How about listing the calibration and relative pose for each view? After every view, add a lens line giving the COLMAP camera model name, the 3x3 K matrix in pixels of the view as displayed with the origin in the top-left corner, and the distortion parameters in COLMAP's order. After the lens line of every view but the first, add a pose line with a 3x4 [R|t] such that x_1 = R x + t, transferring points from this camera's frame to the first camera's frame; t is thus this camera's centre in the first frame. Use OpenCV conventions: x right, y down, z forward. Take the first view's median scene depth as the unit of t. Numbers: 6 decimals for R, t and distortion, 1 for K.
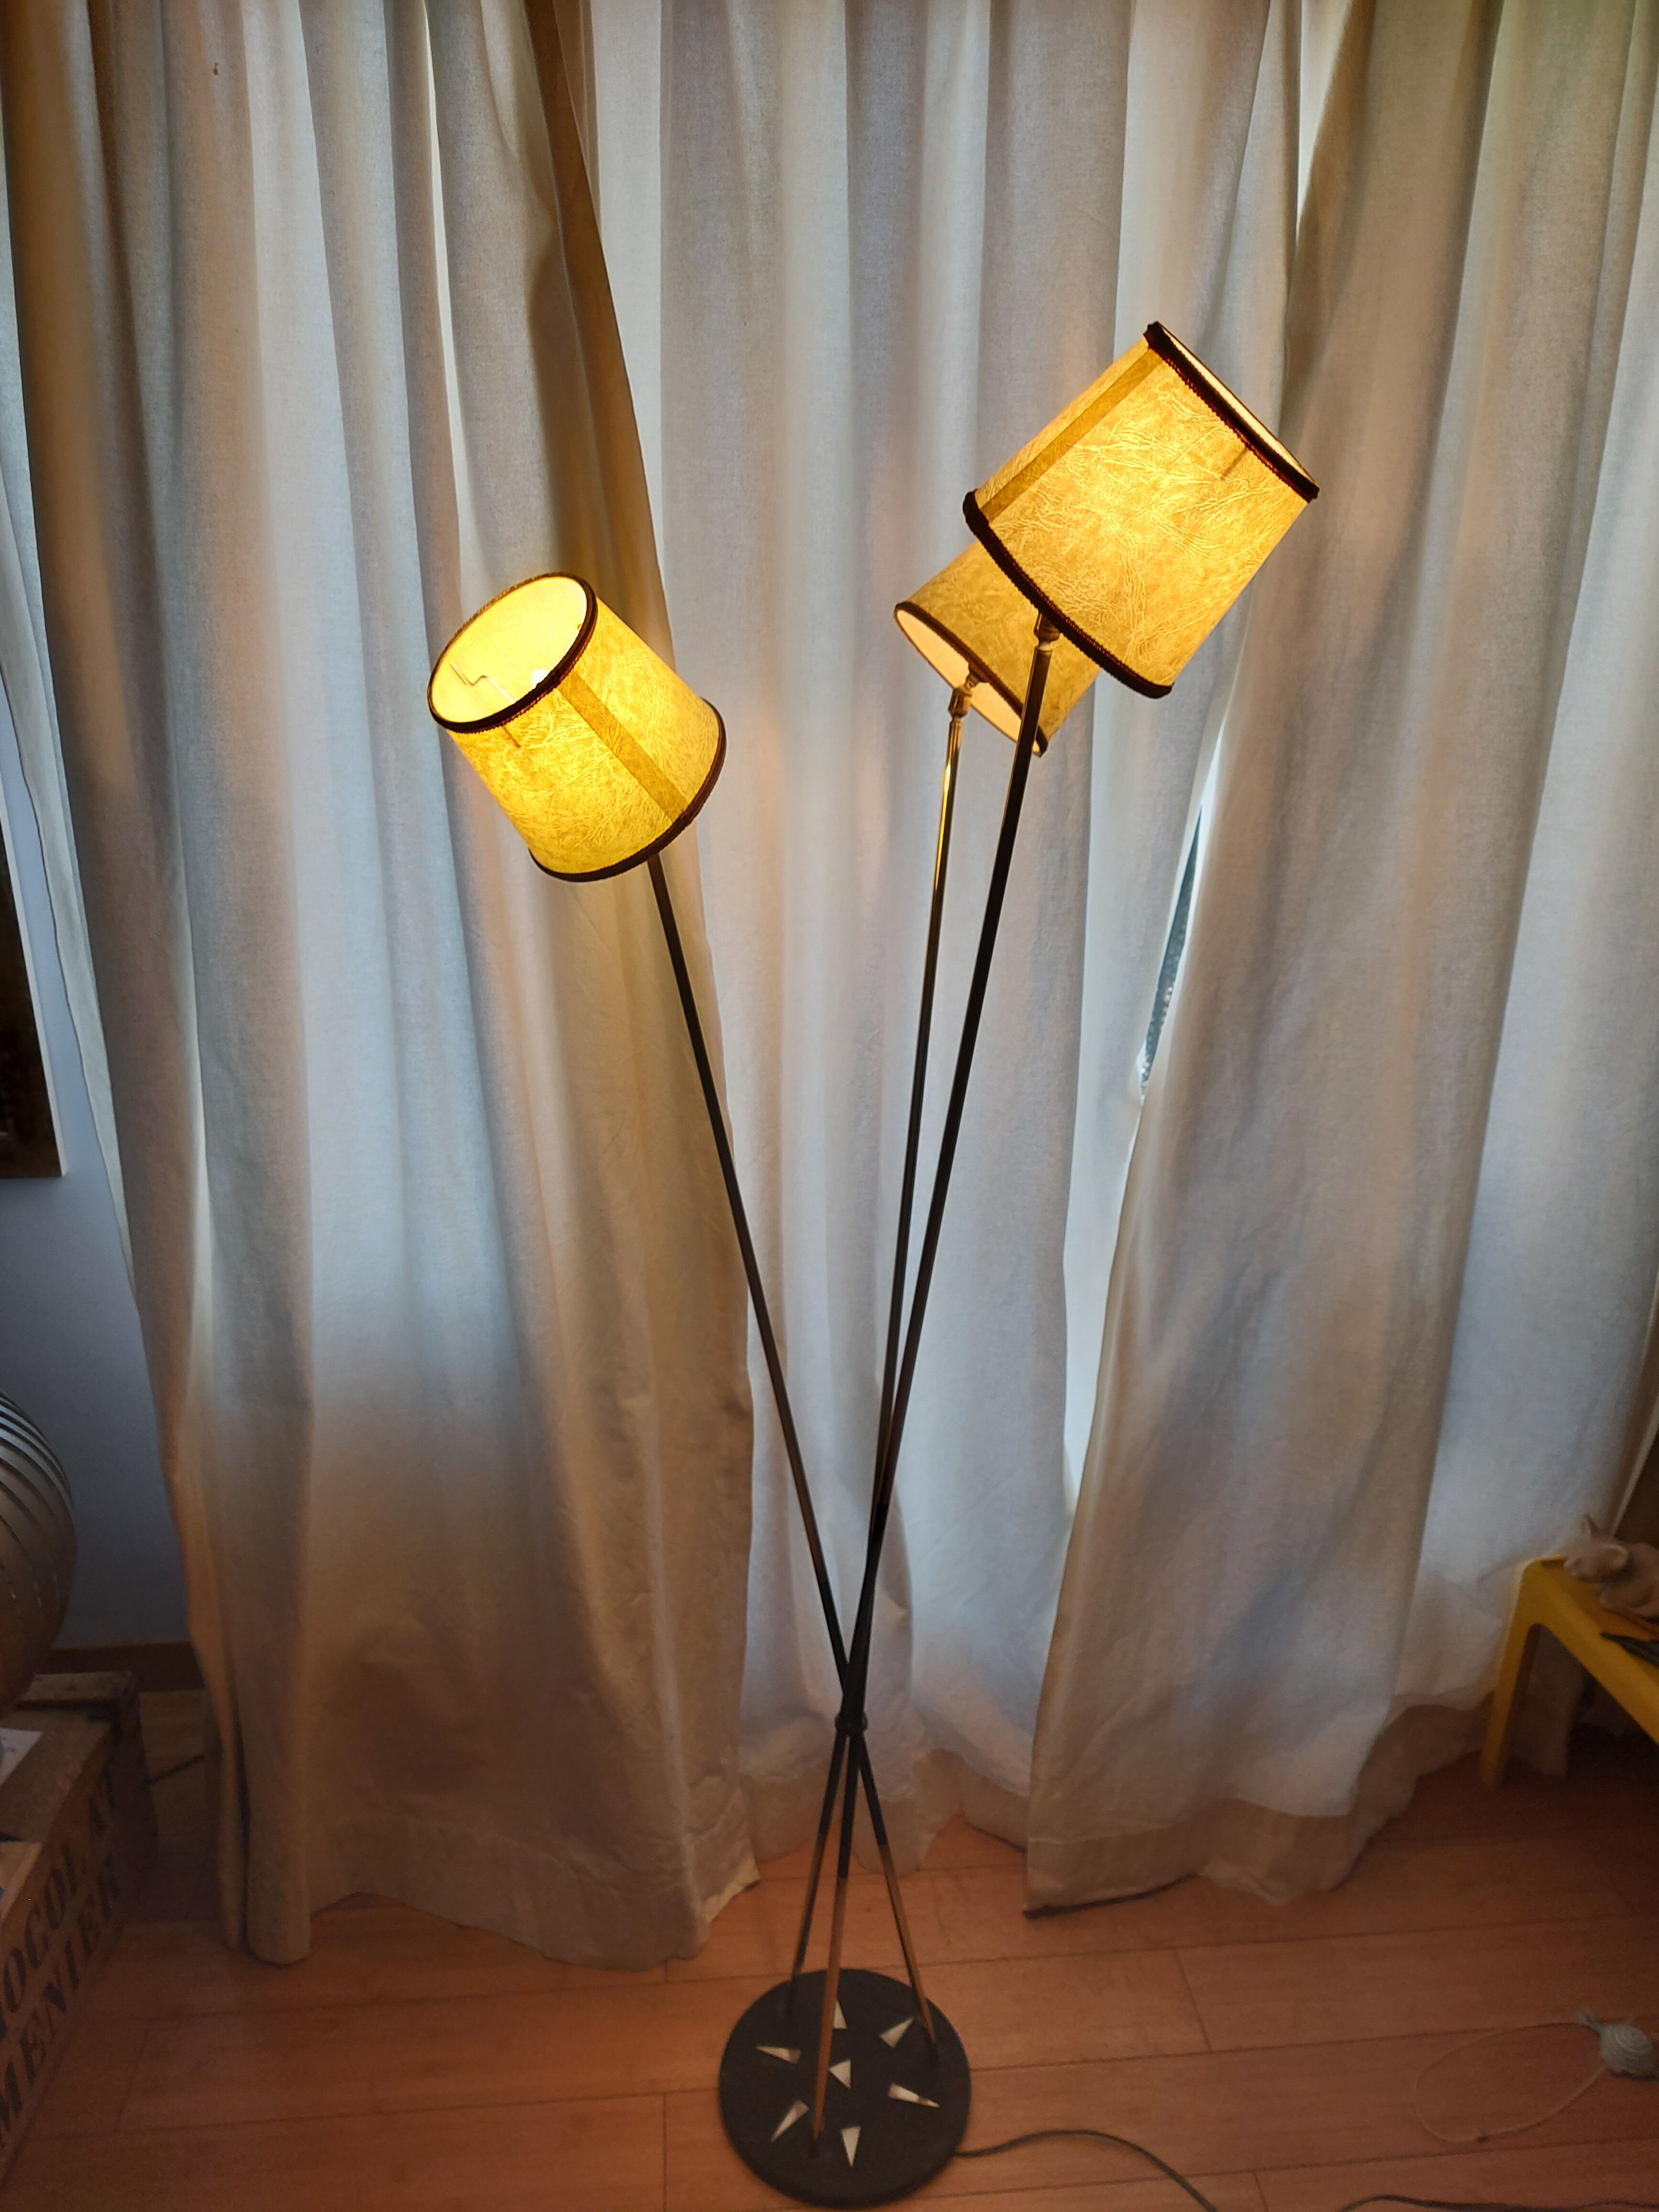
lens RADIAL K [[1546.9, 0, 828.0], [0, 1546.9, 1109.1], [0, 0, 1]] dist [0.068914, -0.075659]
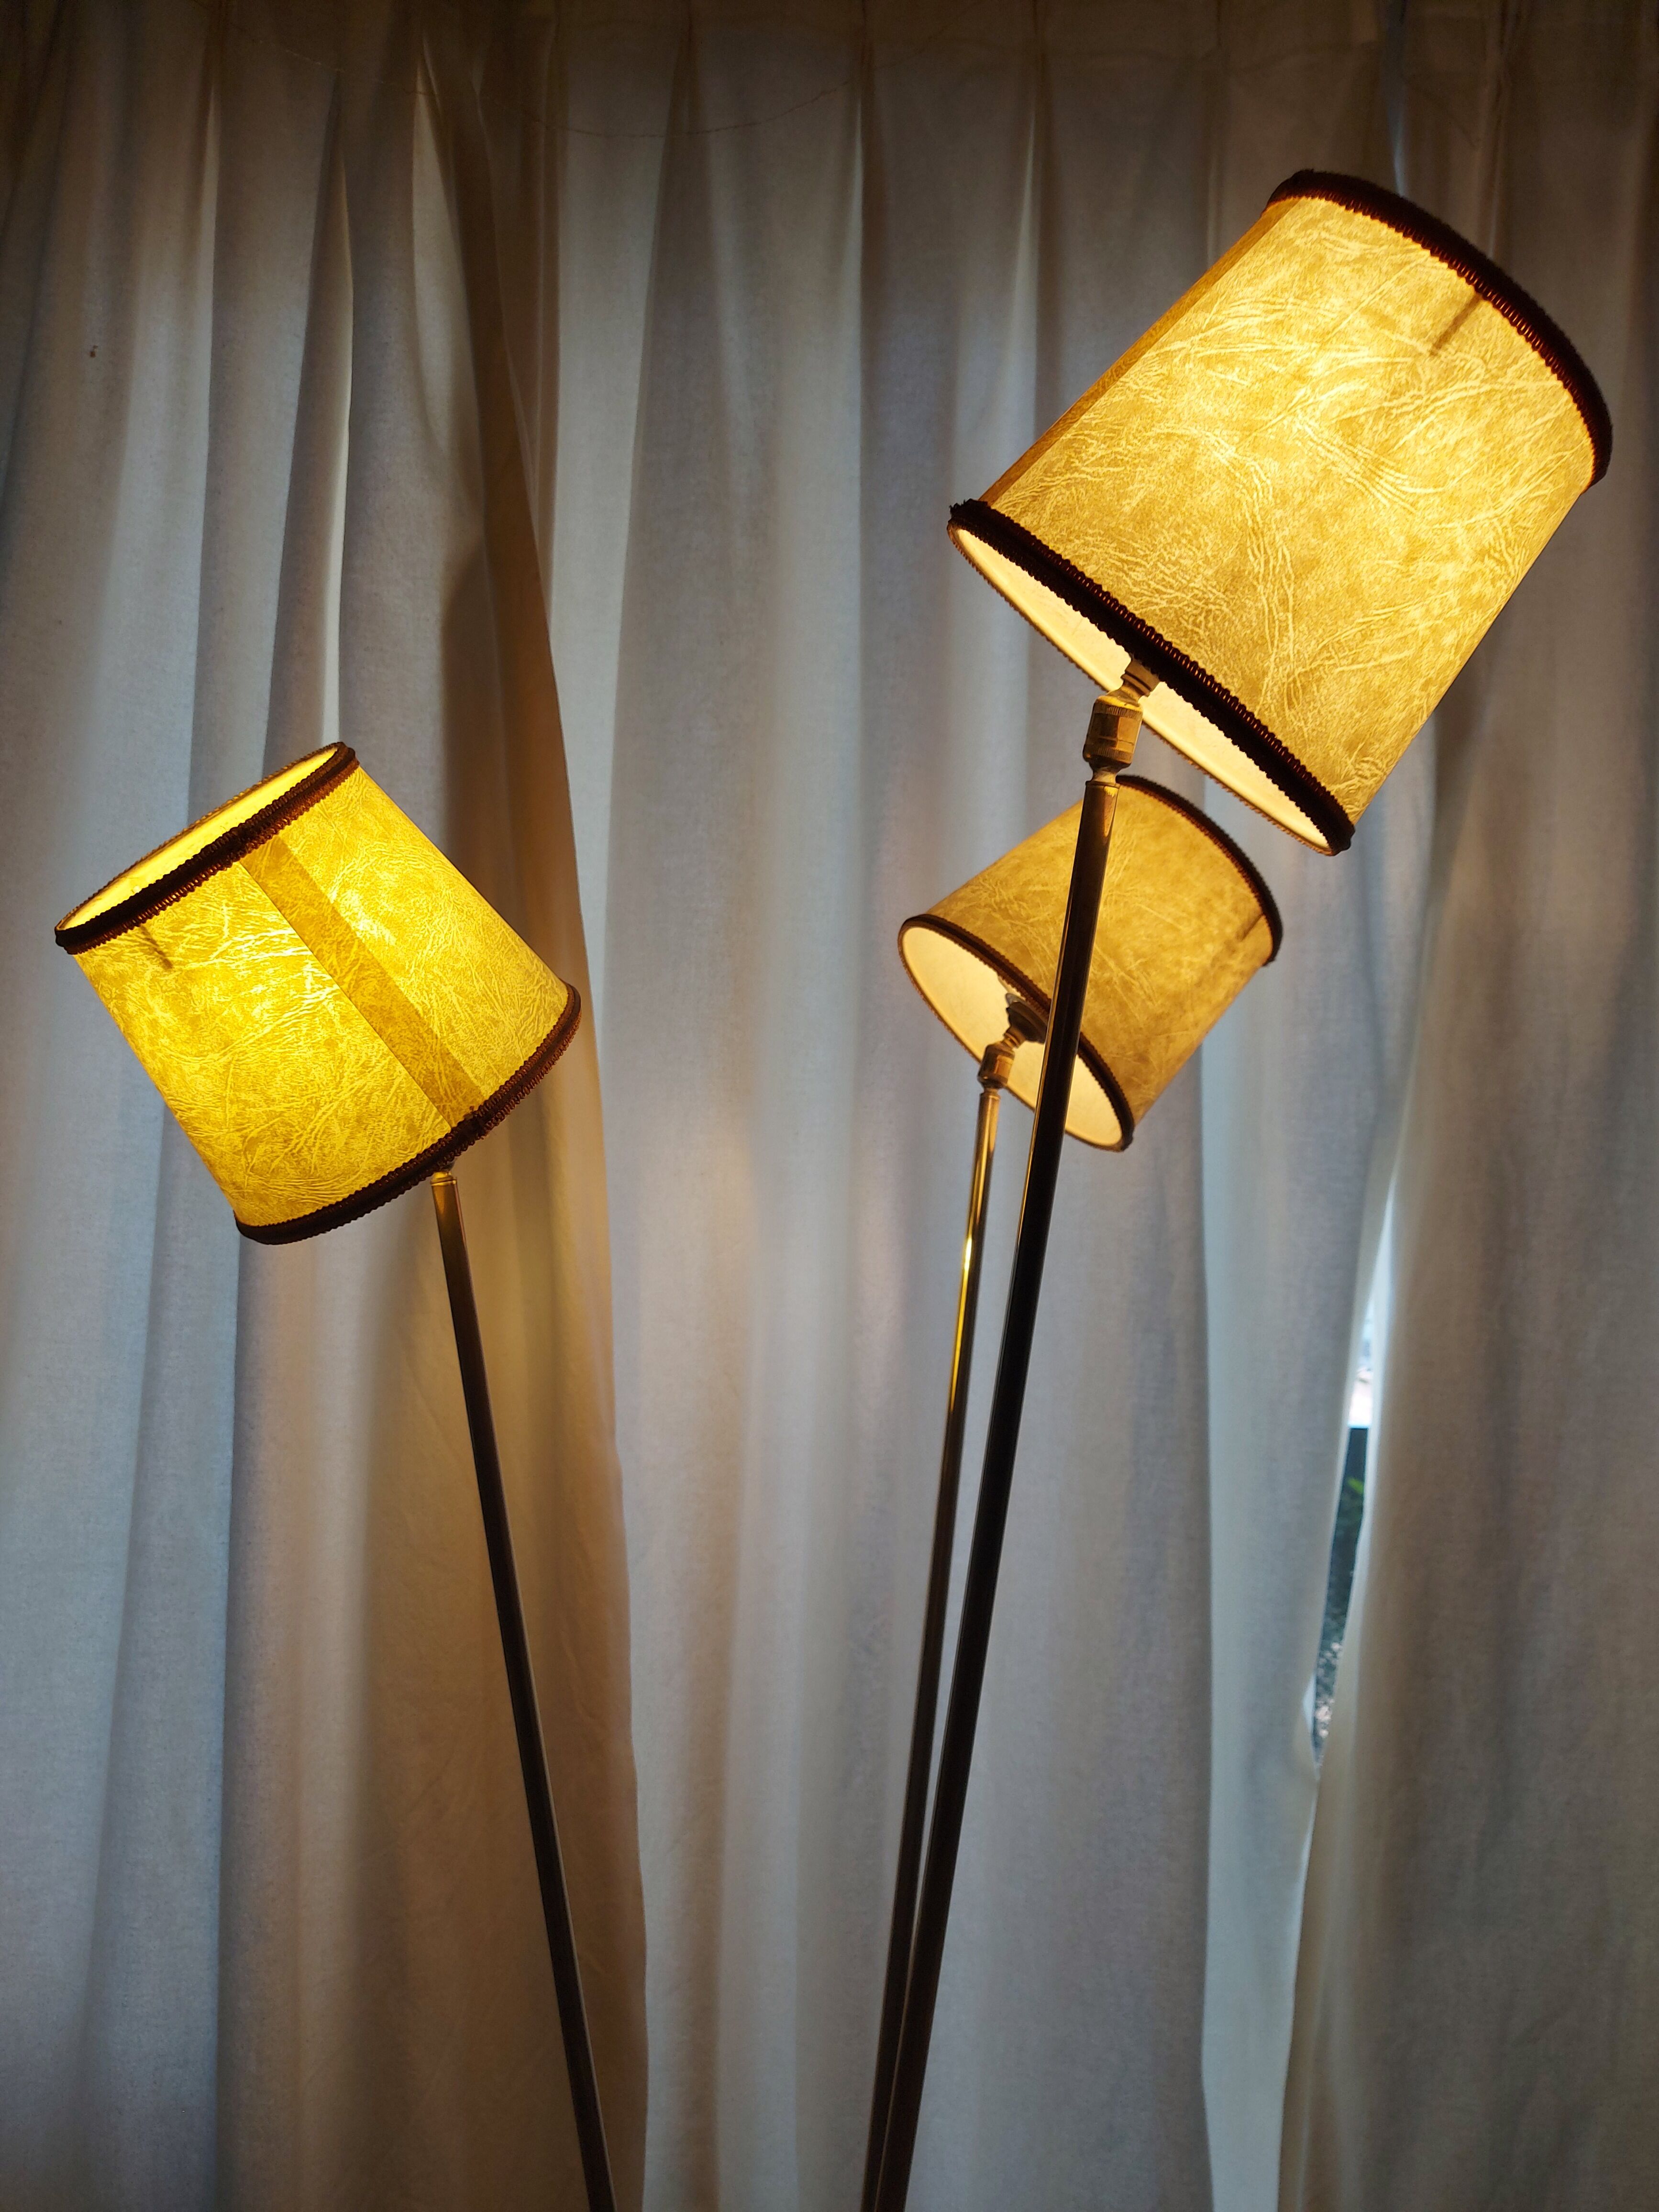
lens RADIAL K [[1592.6, 0, 827.7], [0, 1592.6, 1110.7], [0, 0, 1]] dist [0.076271, -0.085758]
pose [[0.997457, 0.020745, -0.068182, 0.052988], [-0.046591, 0.913765, -0.403562, 0.025654], [0.053931, 0.405713, 0.912408, 0.336296]]
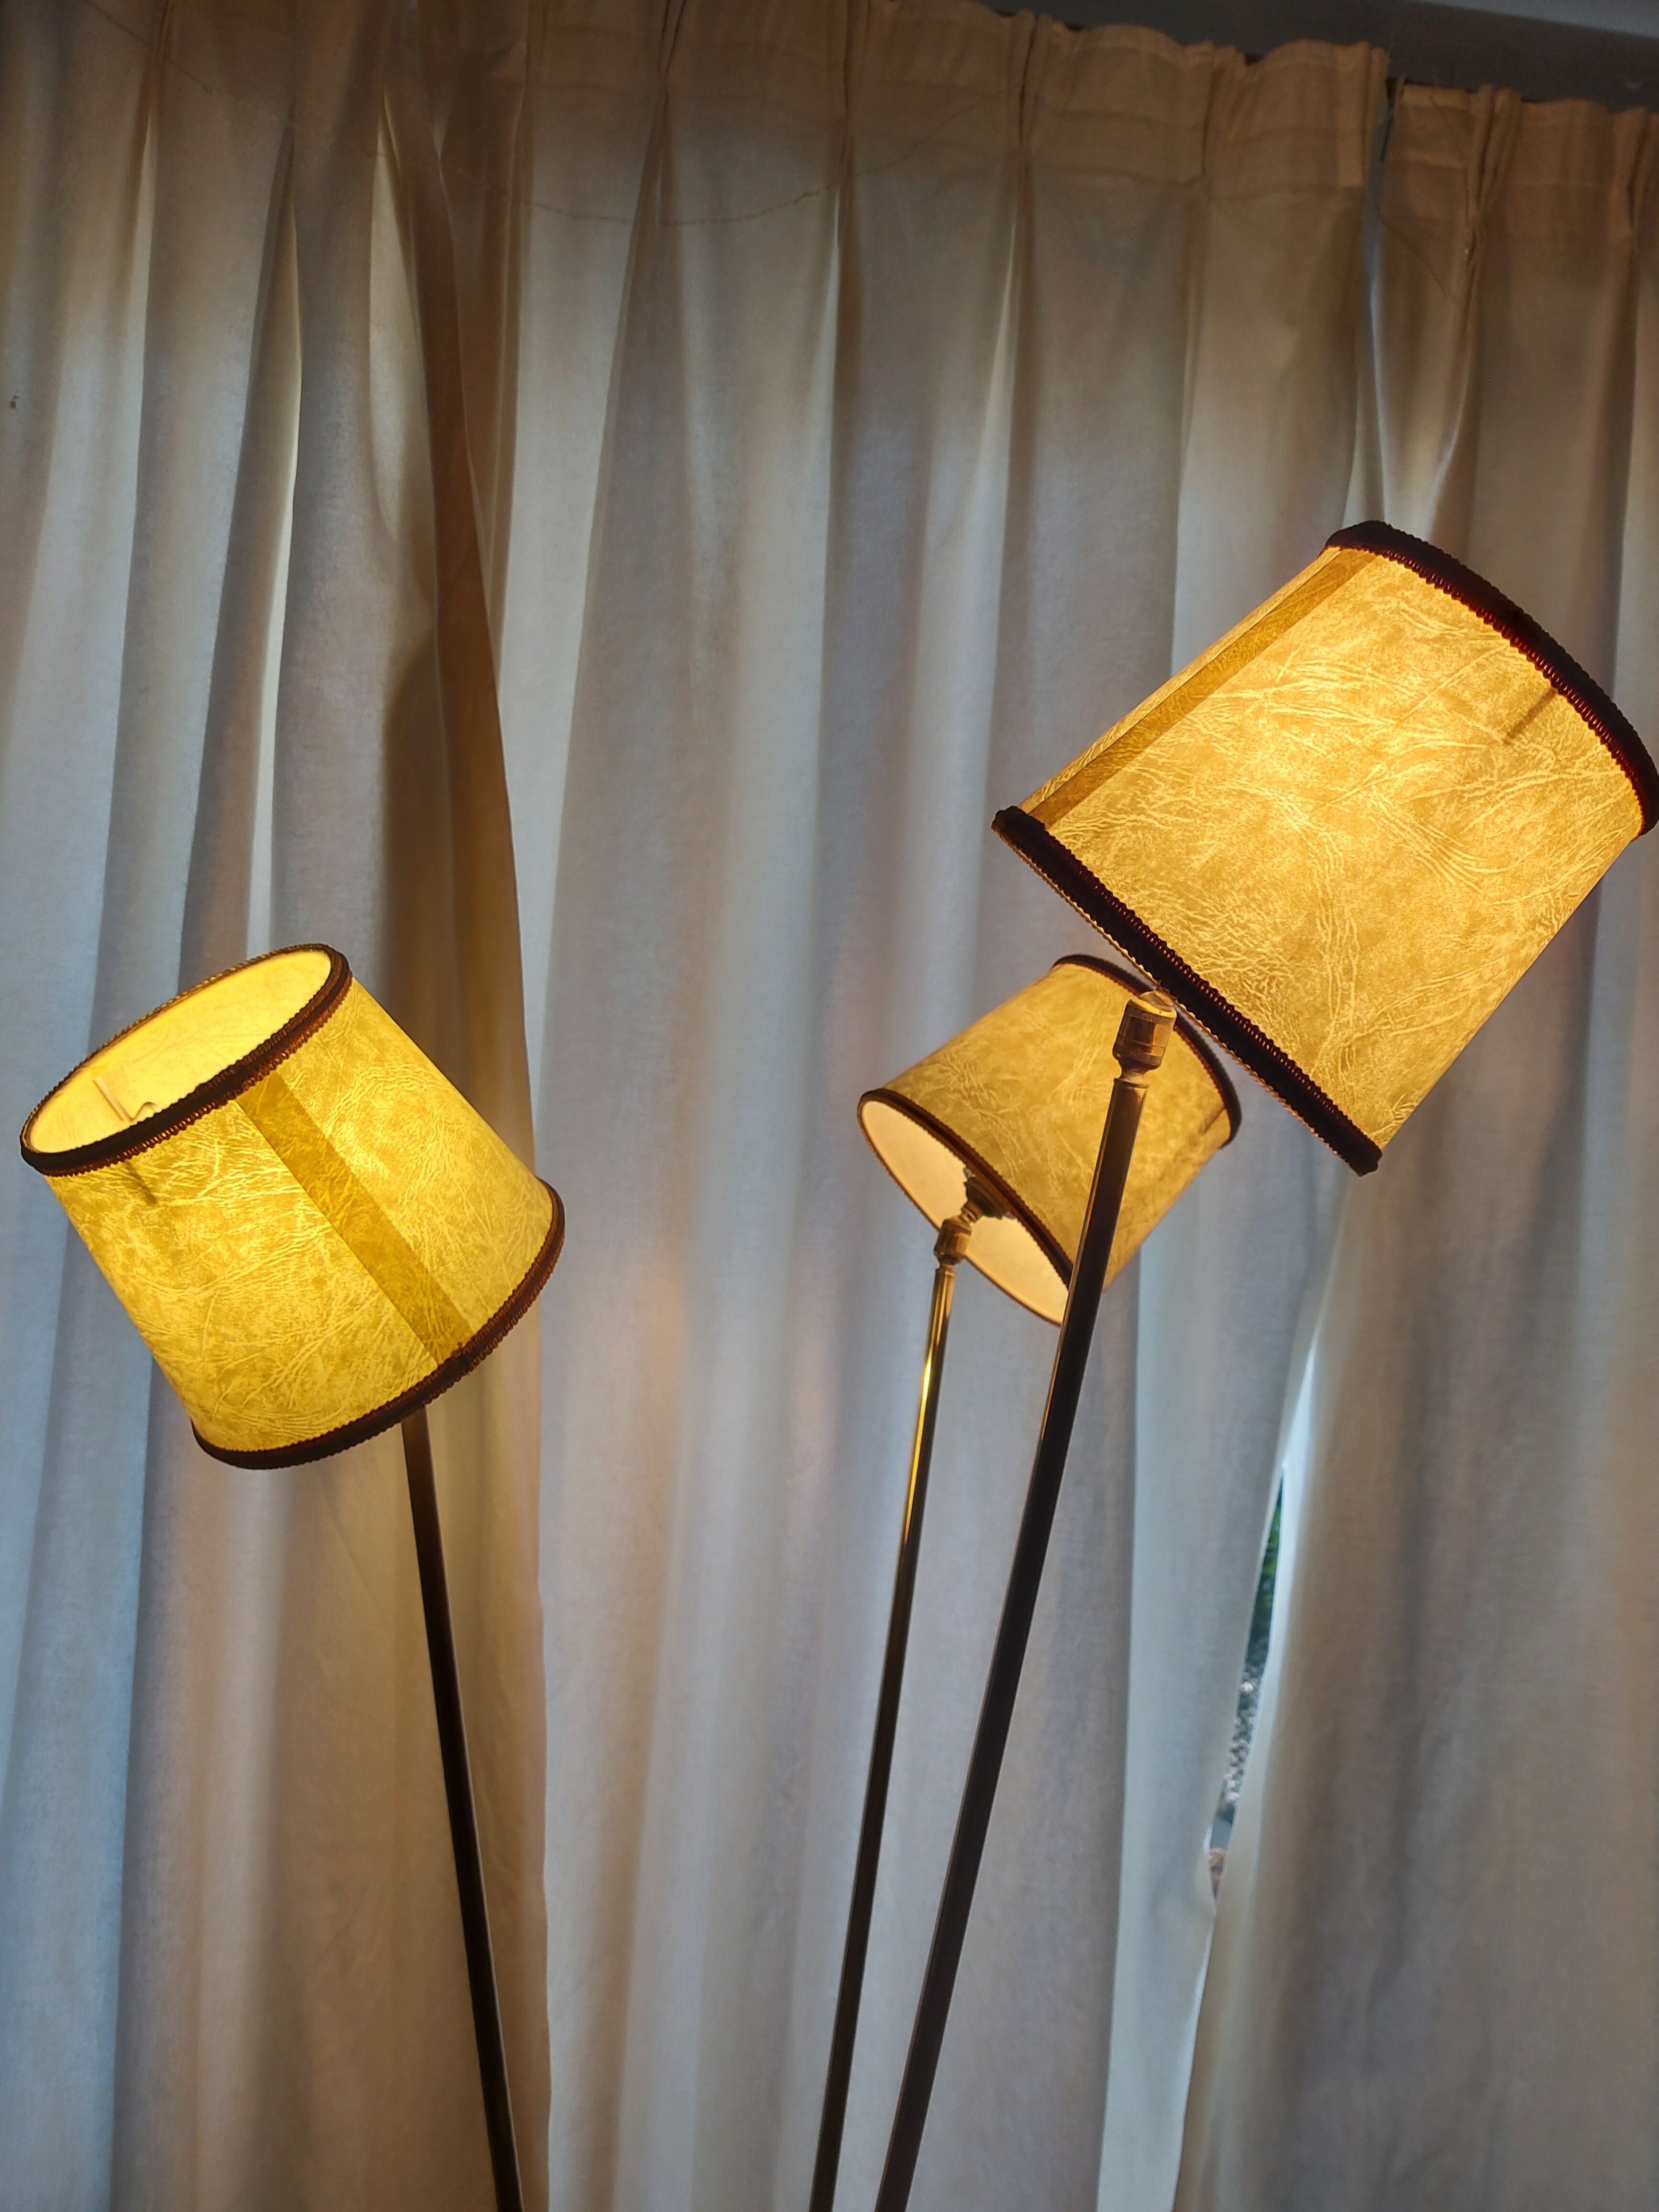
lens RADIAL K [[1635.5, 0, 807.4], [0, 1635.5, 1143.6], [0, 0, 1]] dist [0.088128, -0.120518]
pose [[0.997775, 0.066165, 0.008142, 0.013918], [-0.058247, 0.924681, -0.376262, -0.033151], [-0.032424, 0.374951, 0.926477, 0.303990]]
